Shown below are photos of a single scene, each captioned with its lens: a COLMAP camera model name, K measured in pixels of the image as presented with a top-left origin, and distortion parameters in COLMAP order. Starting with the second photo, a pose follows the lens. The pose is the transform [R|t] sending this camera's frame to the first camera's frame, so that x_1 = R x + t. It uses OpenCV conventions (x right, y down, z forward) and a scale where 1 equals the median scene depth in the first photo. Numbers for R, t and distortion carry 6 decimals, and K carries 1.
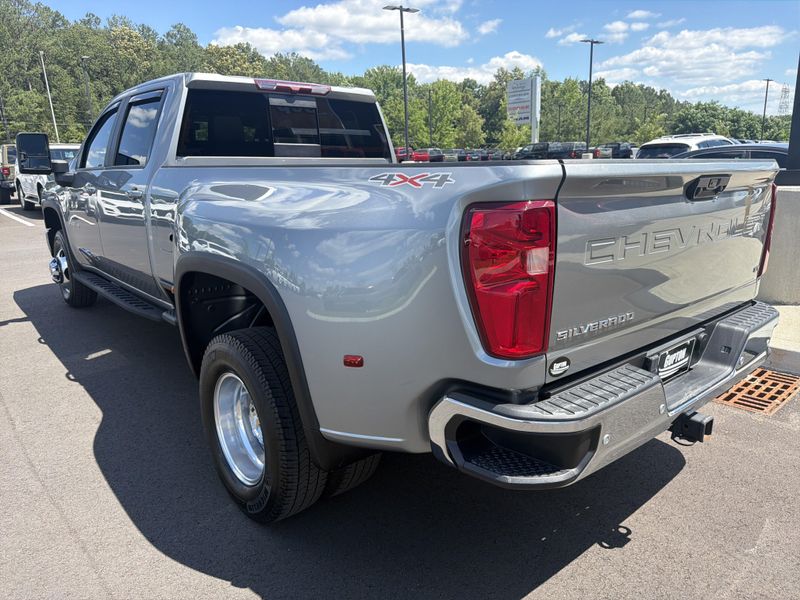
lens RADIAL K [[571.6, 0, 395.1], [0, 571.6, 310.2], [0, 0, 1]] dist [0.022118, -0.026916]
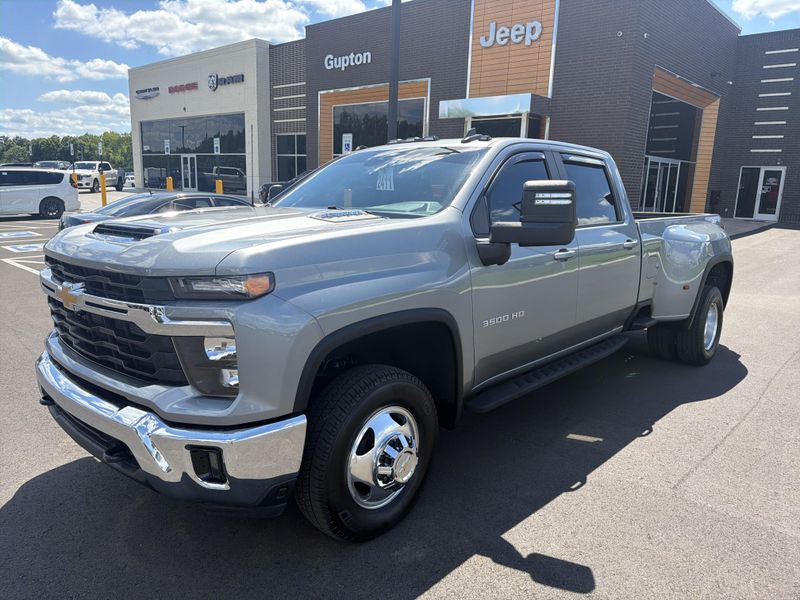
lens RADIAL K [[571.6, 0, 395.6], [0, 571.6, 294.4], [0, 0, 1]] dist [0.022118, -0.026916]
pose [[-0.119537, -0.159520, 0.979931, -1.154520], [0.236162, 0.954110, 0.184125, -0.318936], [-0.964333, 0.253432, -0.076378, 1.139436]]
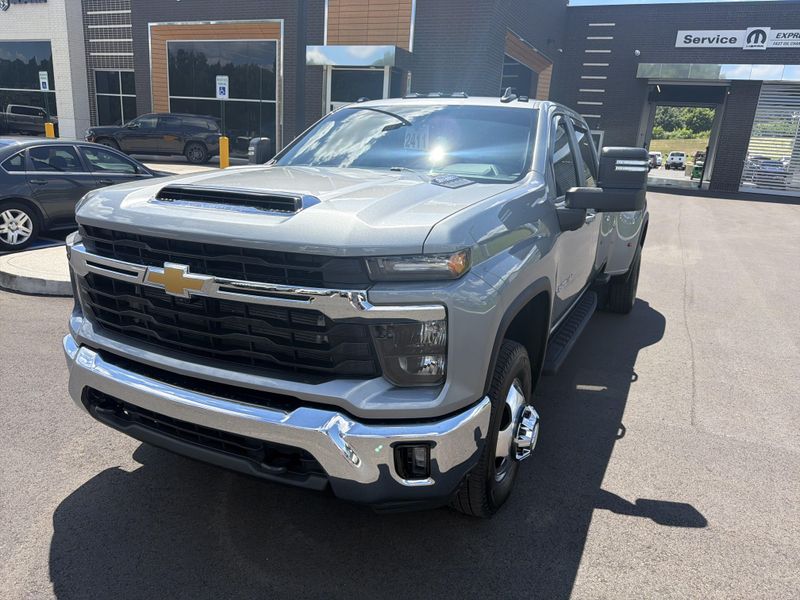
lens RADIAL K [[571.6, 0, 404.0], [0, 571.6, 304.3], [0, 0, 1]] dist [0.022118, -0.026916]
pose [[-0.412095, -0.237688, 0.879592, -1.054710], [0.192948, 0.920715, 0.339198, -0.382158], [-0.890477, 0.309498, -0.333561, 1.371275]]
